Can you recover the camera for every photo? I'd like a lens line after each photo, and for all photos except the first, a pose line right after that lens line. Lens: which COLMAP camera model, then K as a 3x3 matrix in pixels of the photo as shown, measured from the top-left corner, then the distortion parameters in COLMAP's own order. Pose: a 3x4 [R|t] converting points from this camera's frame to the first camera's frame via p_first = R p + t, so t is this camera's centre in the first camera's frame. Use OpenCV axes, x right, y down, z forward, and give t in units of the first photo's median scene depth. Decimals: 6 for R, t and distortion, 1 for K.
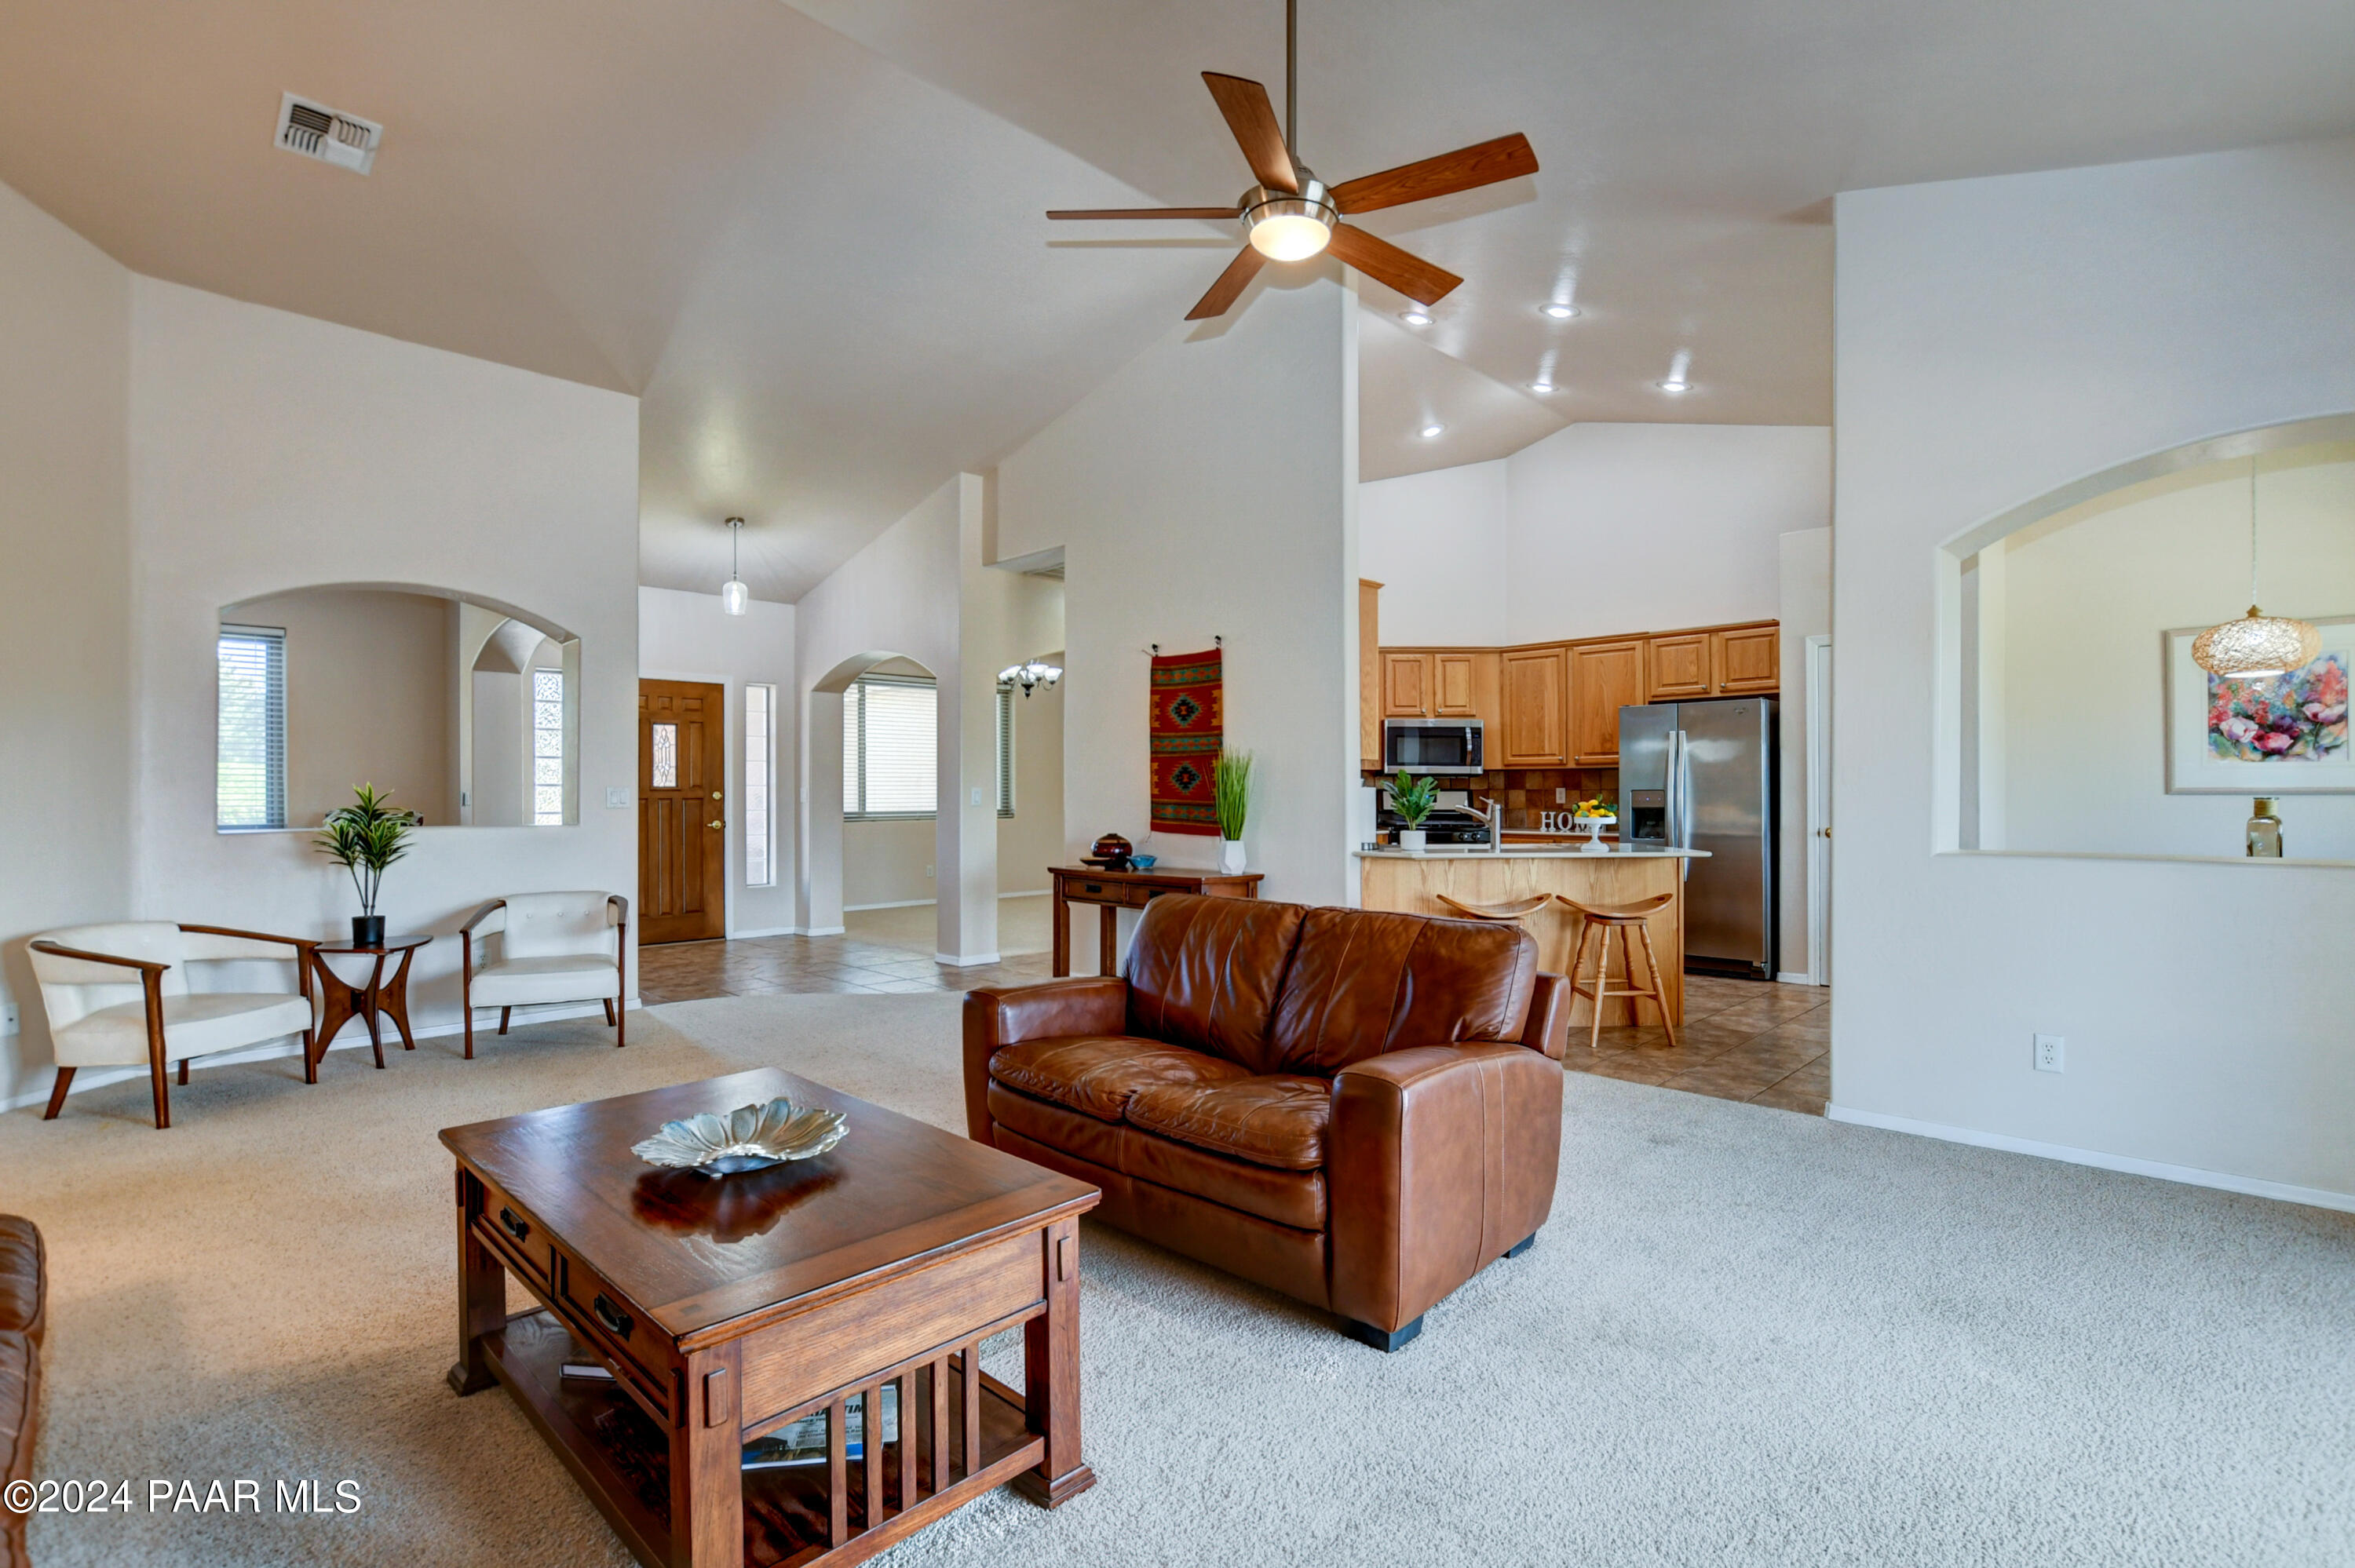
lens RADIAL K [[1081.2, 0, 1180.0], [0, 1081.2, 785.6], [0, 0, 1]] dist [-0.003888, -0.000370]
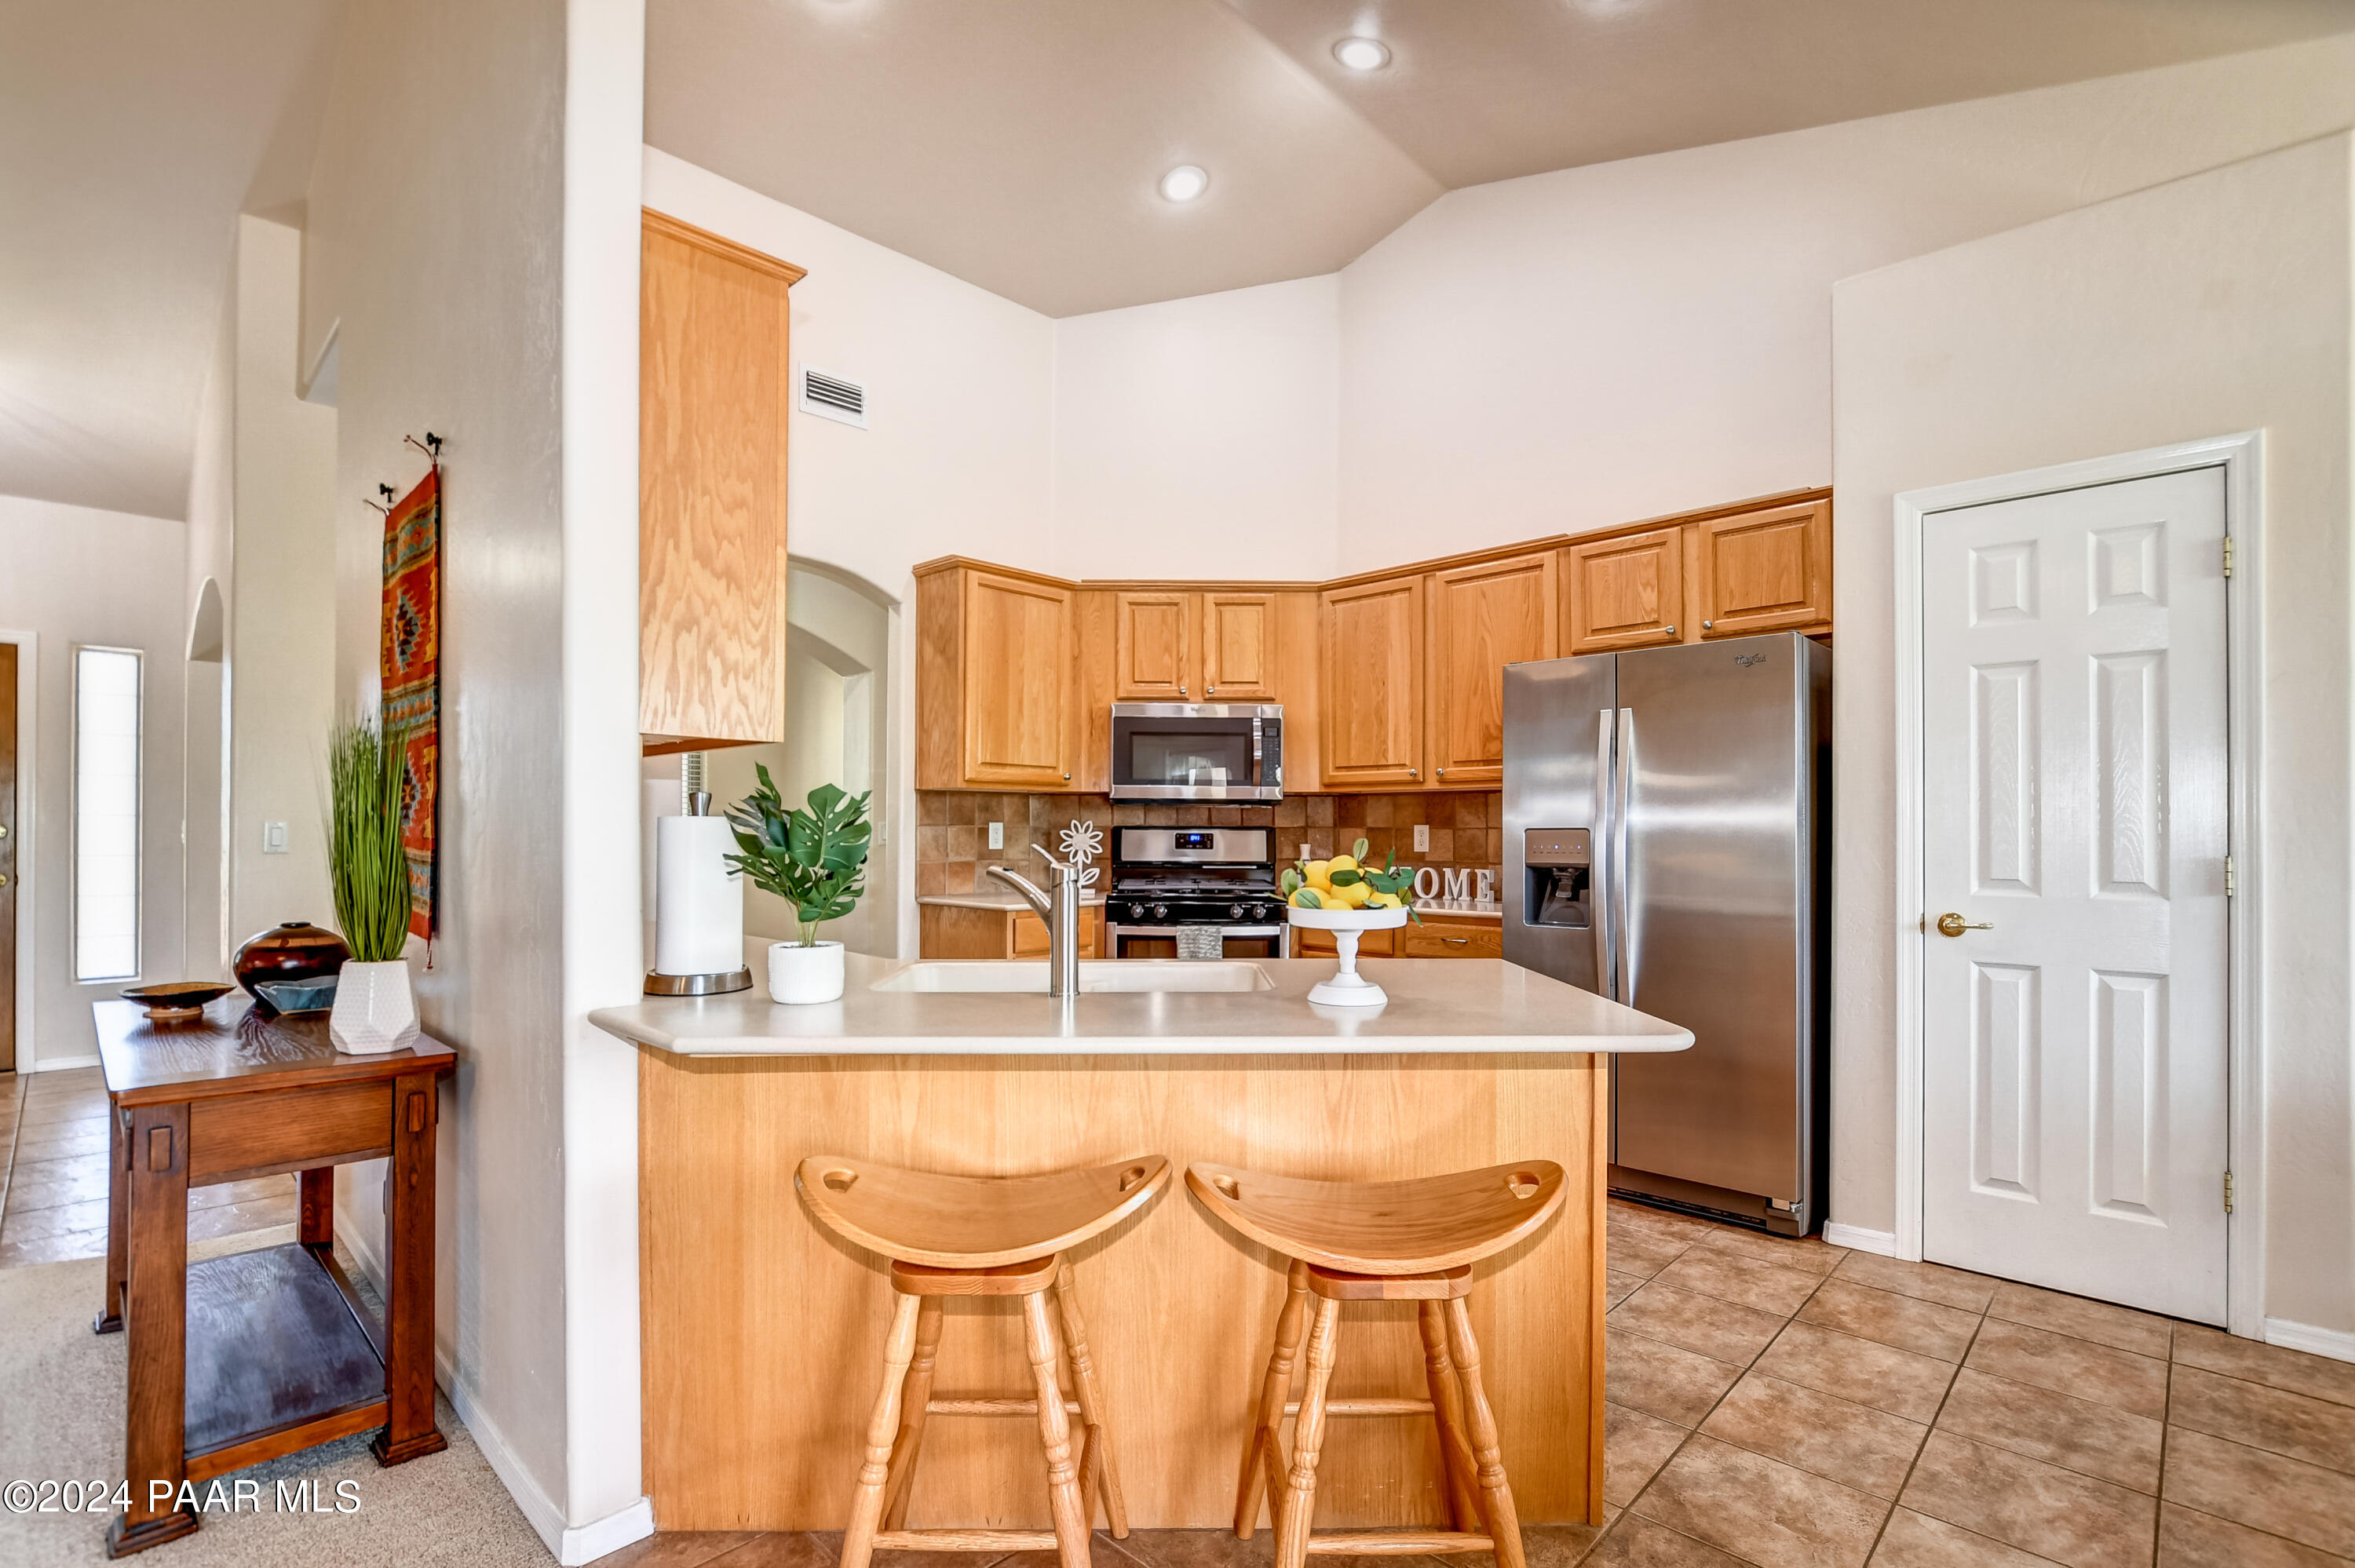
lens RADIAL K [[1081.2, 0, 1135.0], [0, 1081.2, 821.9], [0, 0, 1]] dist [-0.003888, -0.000370]
pose [[0.999939, 0.004813, -0.009917, 0.259092], [-0.004819, 0.999988, -0.000586, 0.002097], [0.009914, 0.000633, 0.999951, 0.530919]]
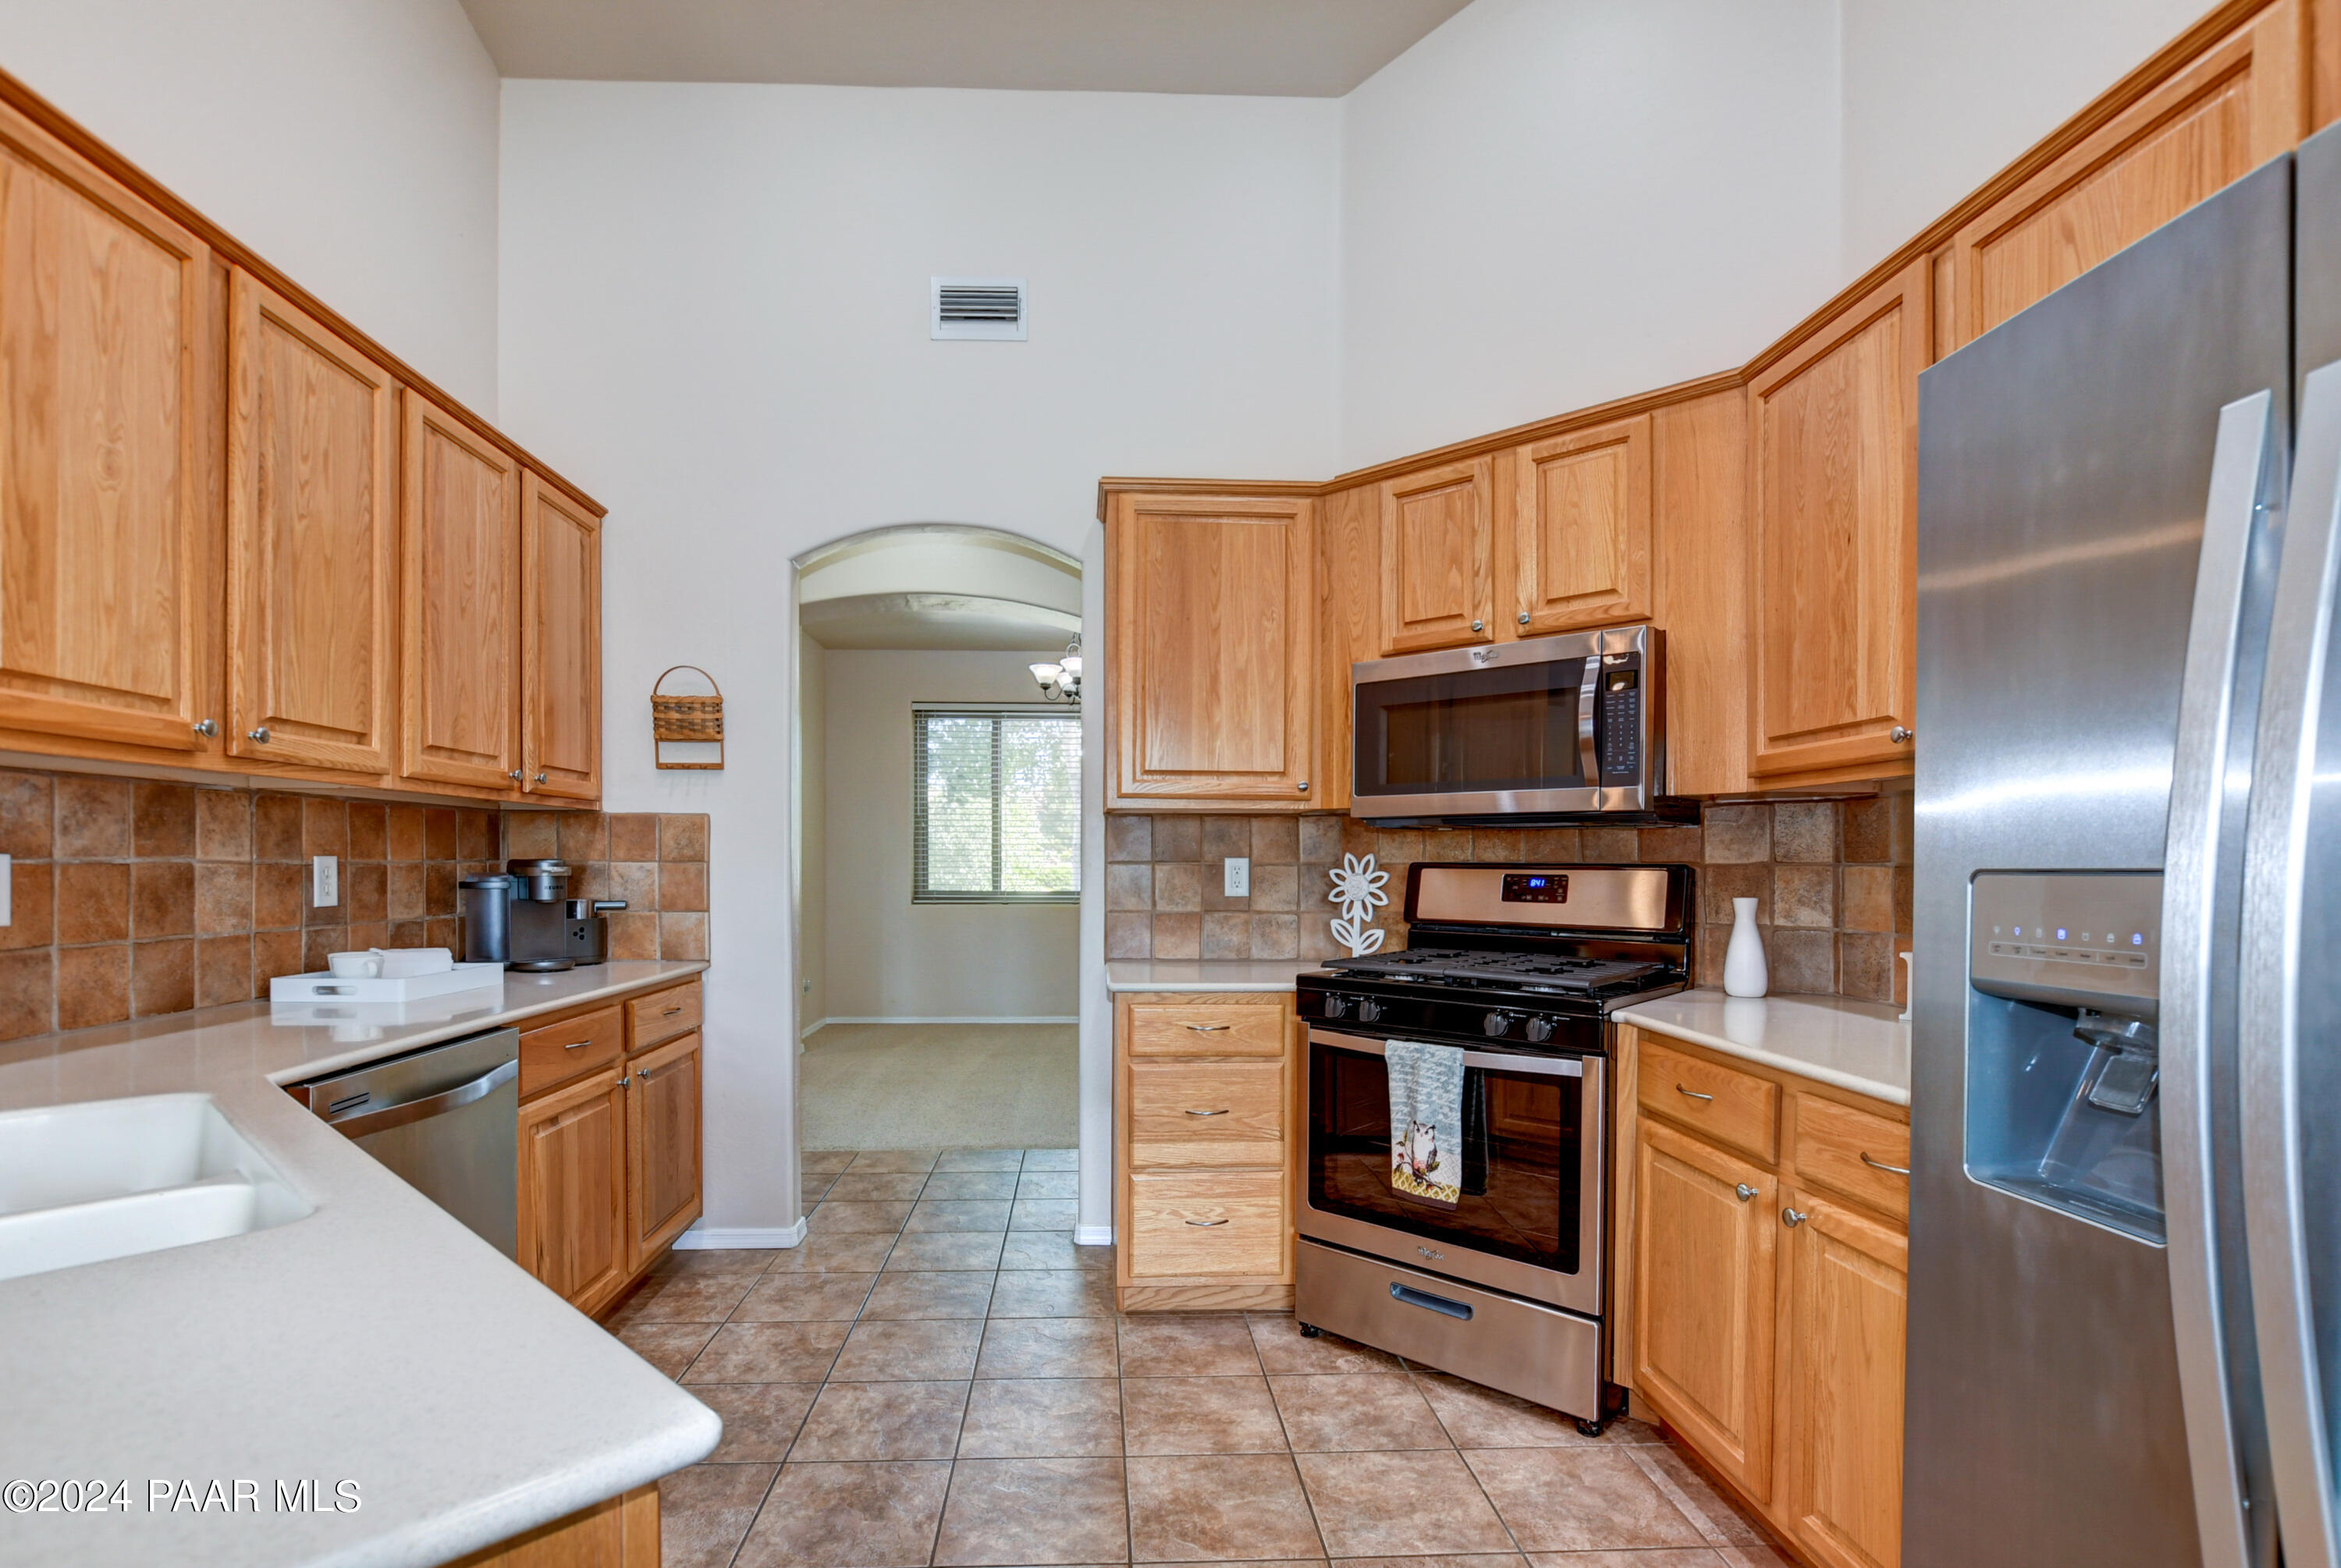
lens RADIAL K [[1070.0, 0, 1165.5], [0, 1070.0, 862.6], [0, 0, 1]] dist [-0.001759, 0.000407]
pose [[0.744844, 0.001783, -0.667236, 0.471268], [0.000215, 0.999996, 0.002912, 0.003226], [0.667239, -0.002313, 0.744840, 0.871192]]
